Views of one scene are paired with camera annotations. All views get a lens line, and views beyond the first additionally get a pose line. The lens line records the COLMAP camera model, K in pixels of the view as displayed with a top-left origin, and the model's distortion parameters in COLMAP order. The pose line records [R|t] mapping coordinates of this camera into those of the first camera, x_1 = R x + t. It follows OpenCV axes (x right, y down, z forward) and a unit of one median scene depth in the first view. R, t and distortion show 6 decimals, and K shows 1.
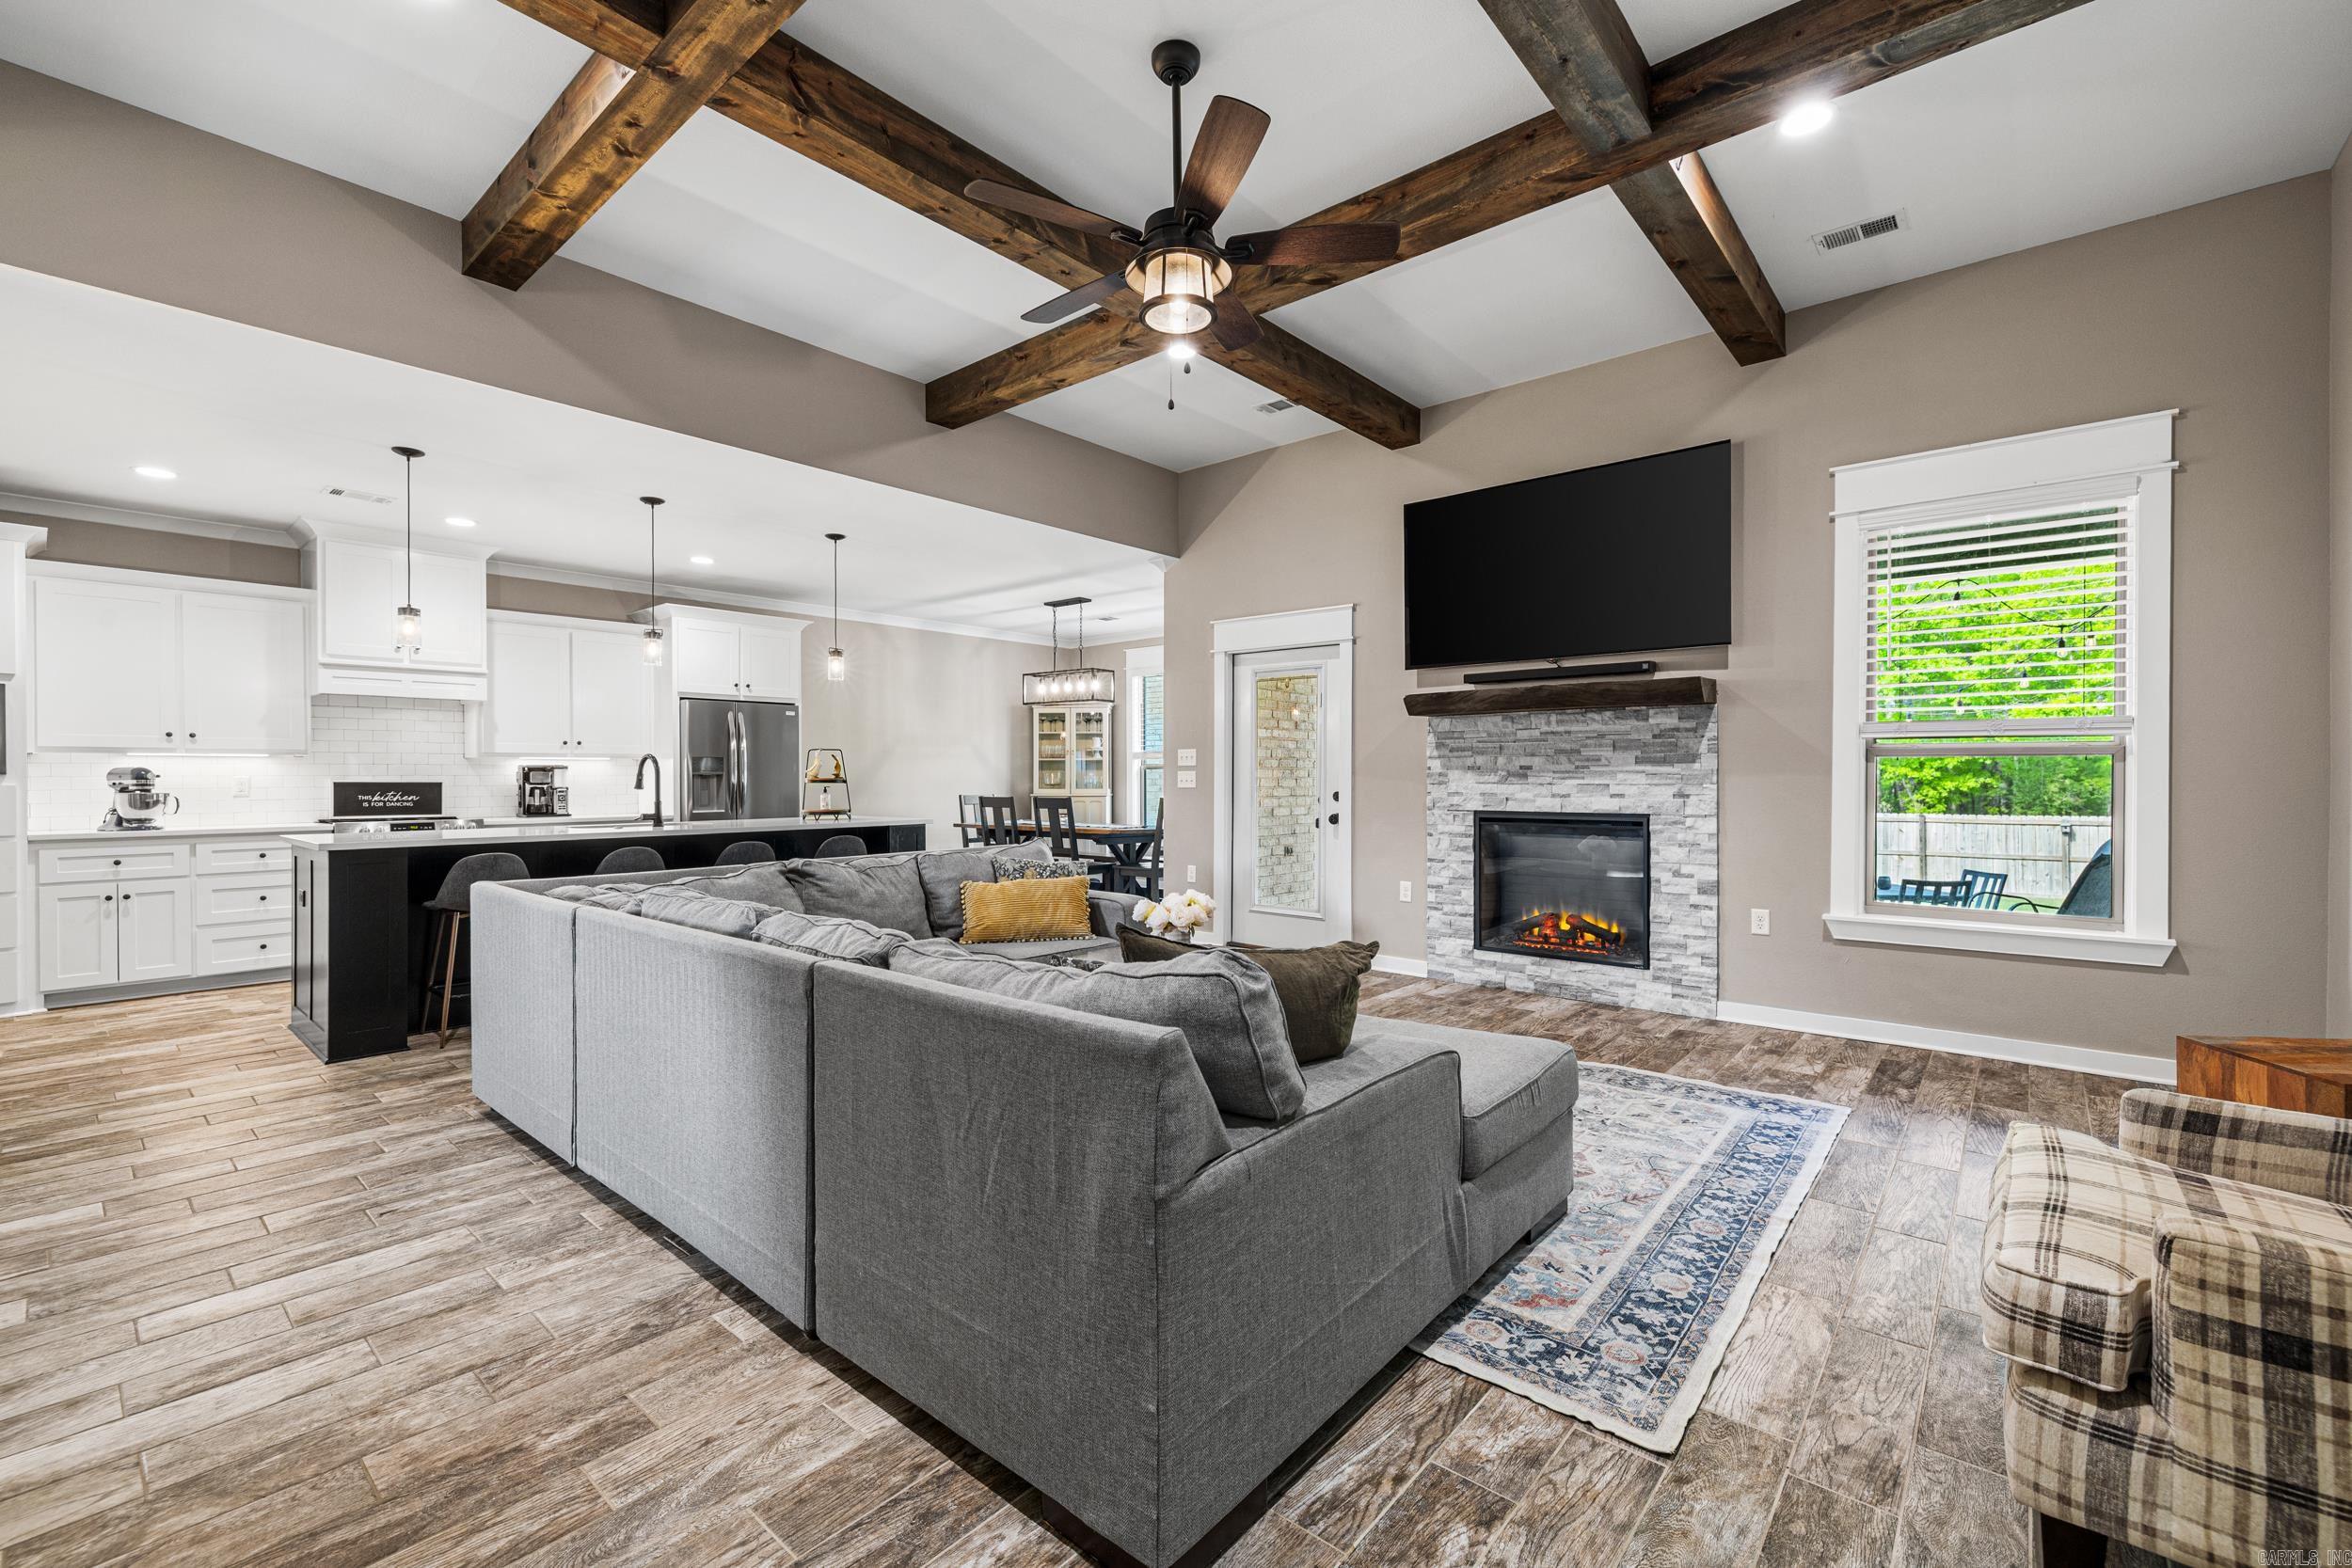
lens RADIAL K [[986.7, 0, 1152.5], [0, 986.7, 778.7], [0, 0, 1]] dist [-0.000788, -0.000253]
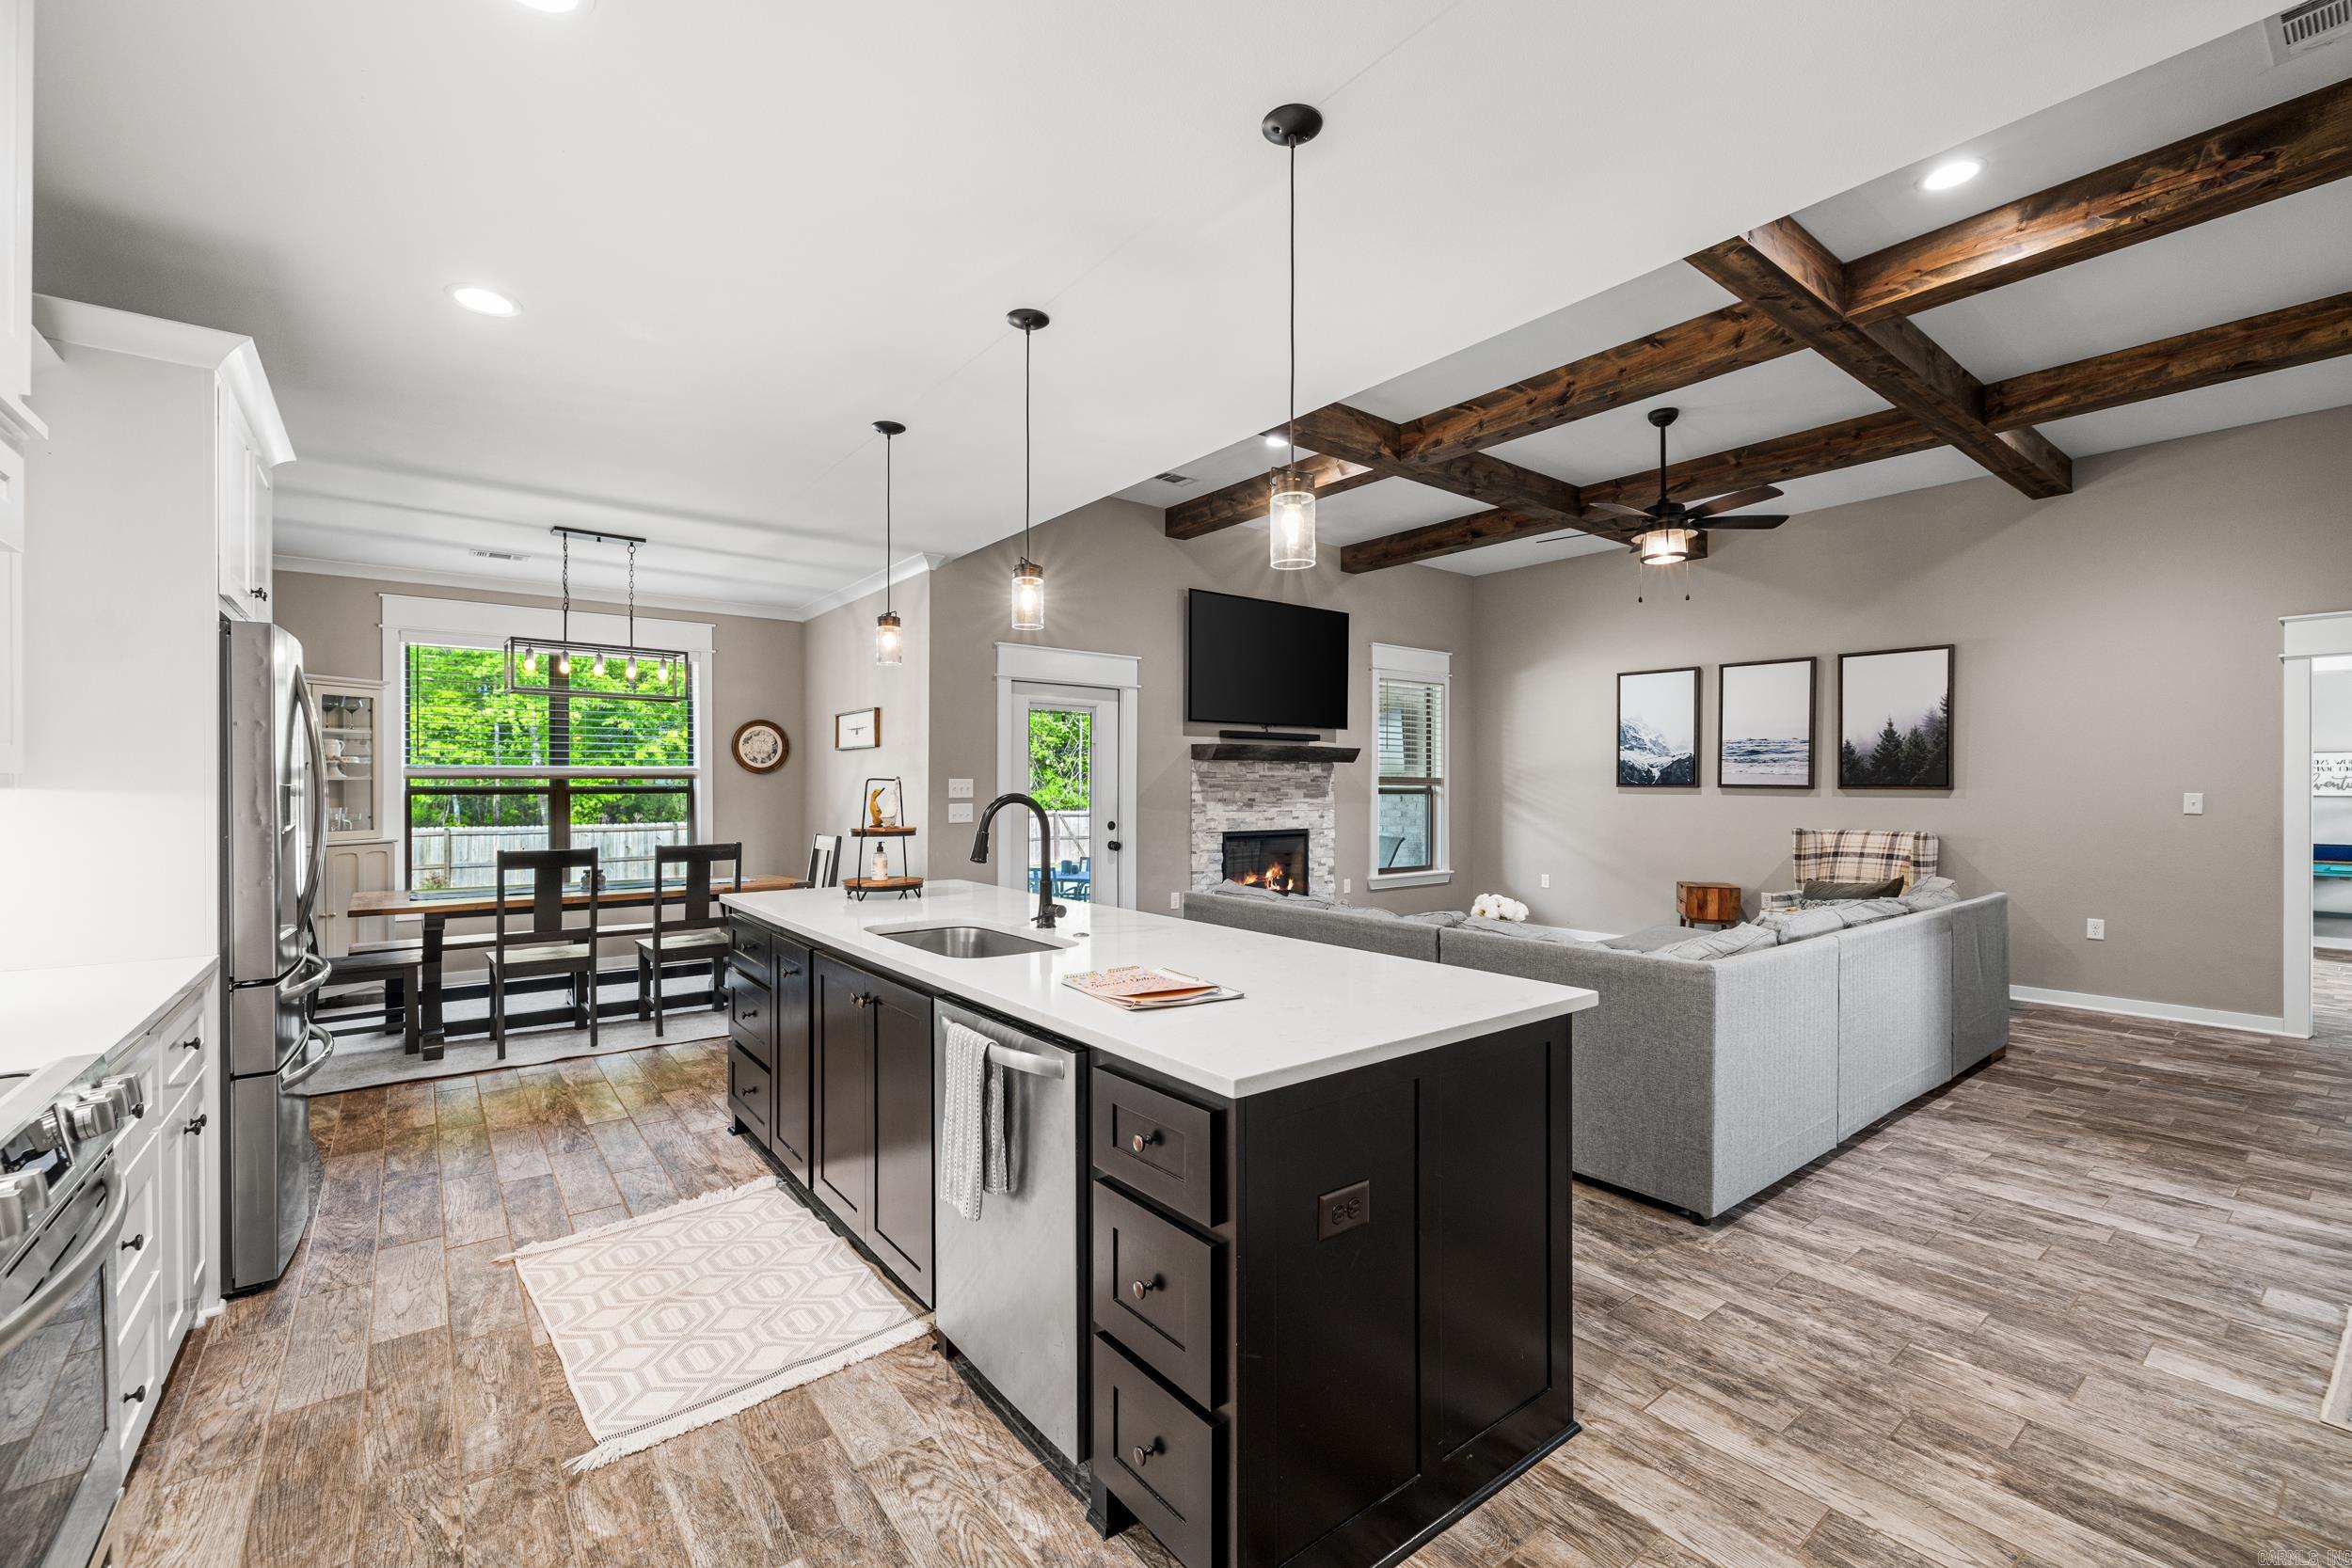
lens RADIAL K [[986.7, 0, 1175.3], [0, 986.7, 795.2], [0, 0, 1]] dist [-0.000788, -0.000253]
pose [[0.191250, -0.008319, 0.981506, -1.840848], [-0.001641, 0.999960, 0.008795, -0.054065], [-0.981540, -0.003293, 0.191229, 1.485993]]
